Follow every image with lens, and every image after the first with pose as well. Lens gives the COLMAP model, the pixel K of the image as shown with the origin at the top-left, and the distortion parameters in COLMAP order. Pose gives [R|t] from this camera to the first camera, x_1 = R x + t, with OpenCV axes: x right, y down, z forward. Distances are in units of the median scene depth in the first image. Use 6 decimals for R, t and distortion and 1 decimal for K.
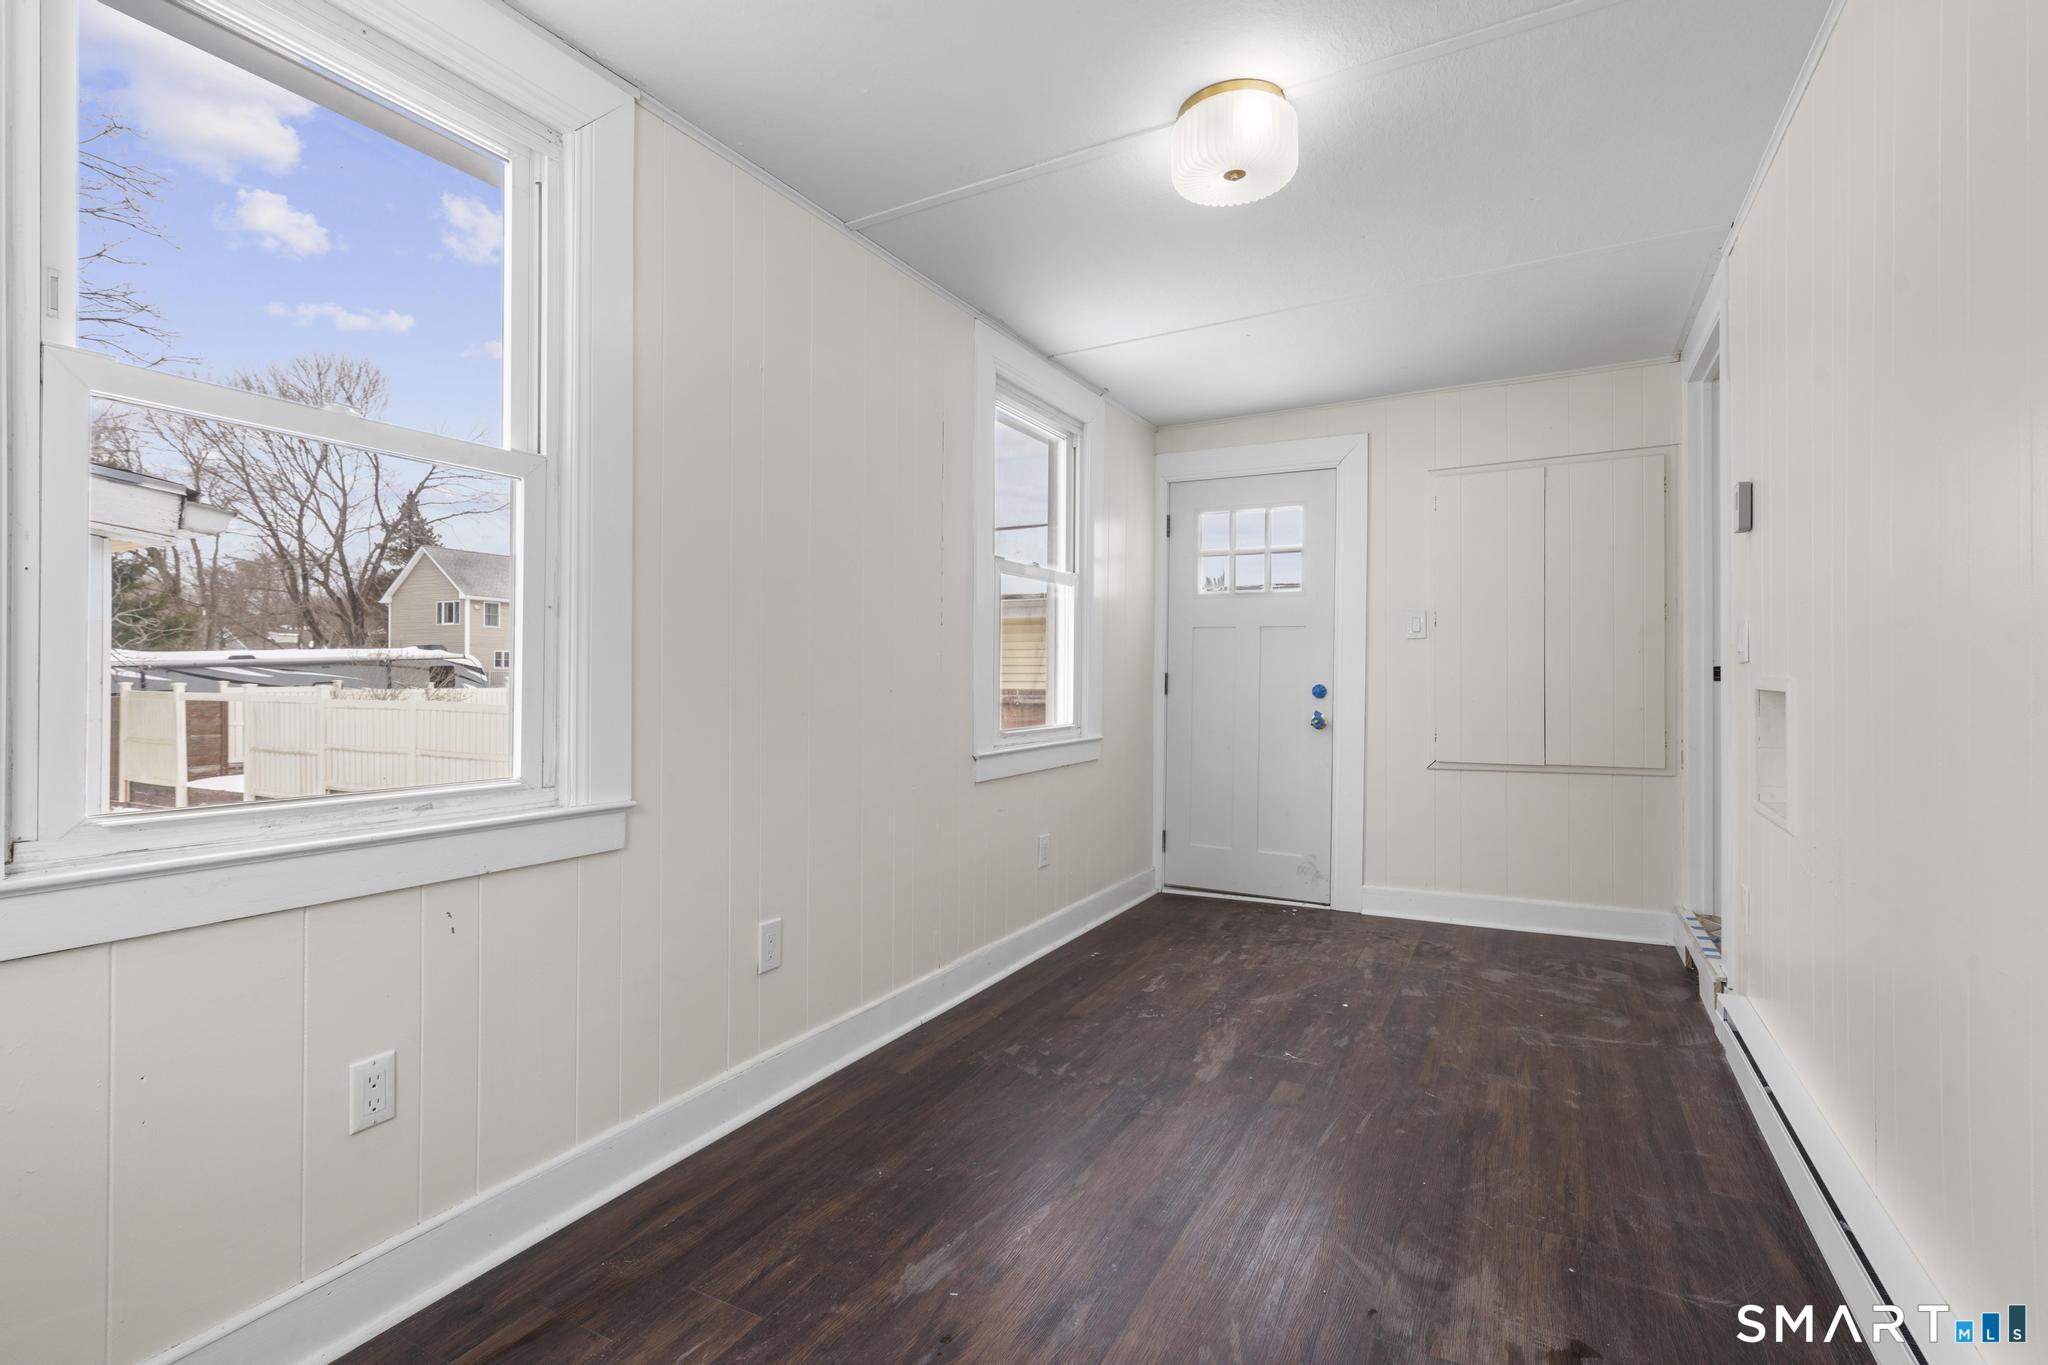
lens RADIAL K [[937.4, 0, 1022.7], [0, 937.4, 674.8], [0, 0, 1]] dist [-0.002259, 0.000720]
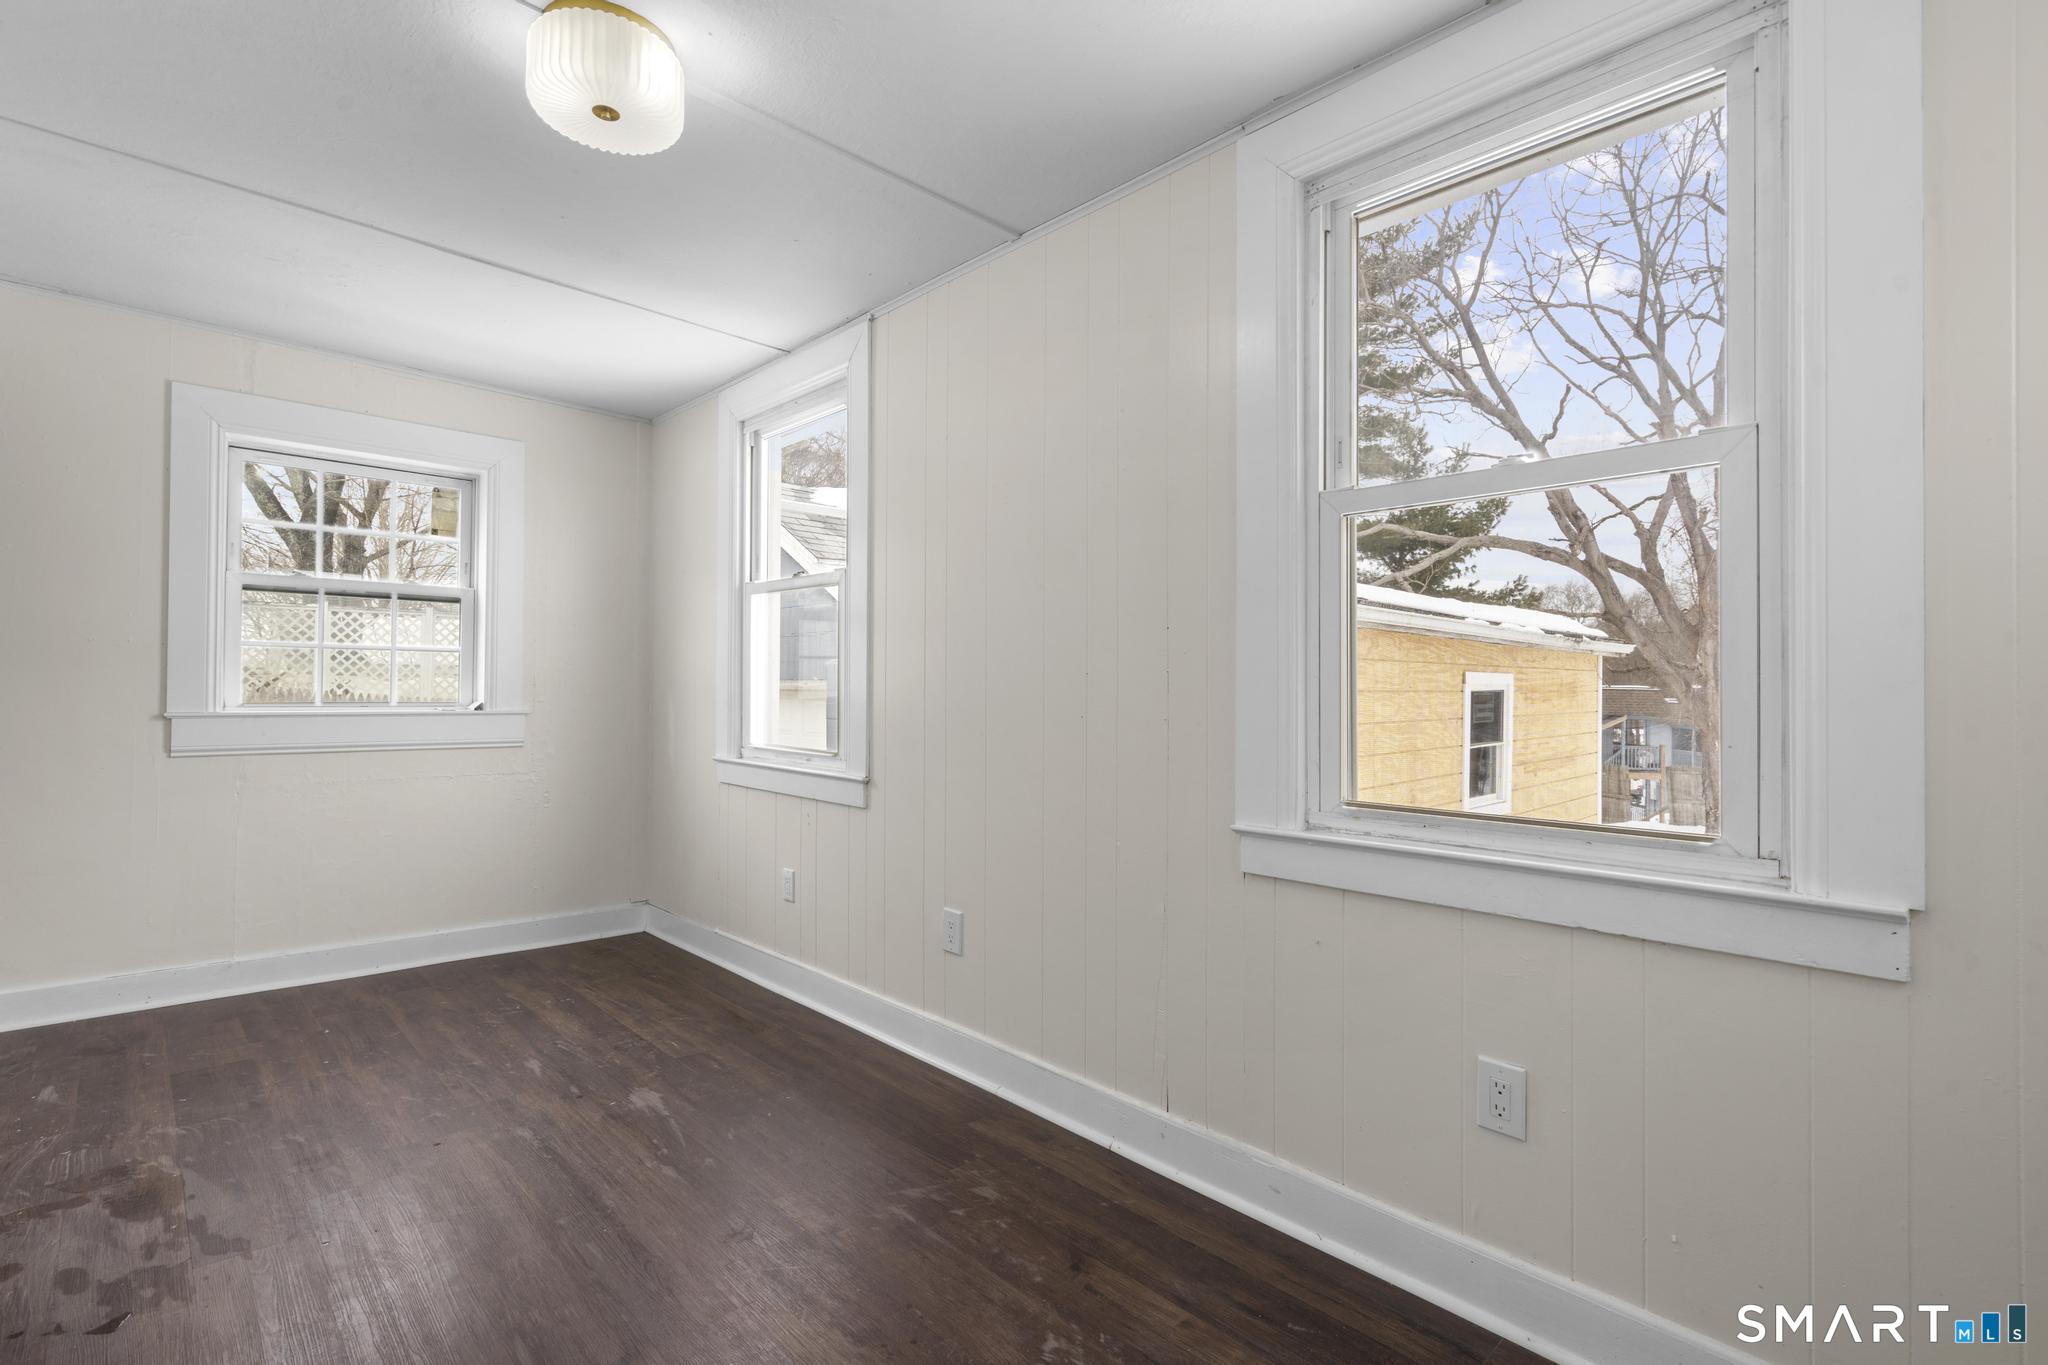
lens RADIAL K [[934.2, 0, 1035.9], [0, 934.2, 694.8], [0, 0, 1]] dist [0.001970, 0.000351]
pose [[-0.296338, -0.006994, -0.955058, 0.701467], [-0.011183, 0.999930, -0.003853, 0.000697], [0.955018, 0.009538, -0.296395, 1.257850]]
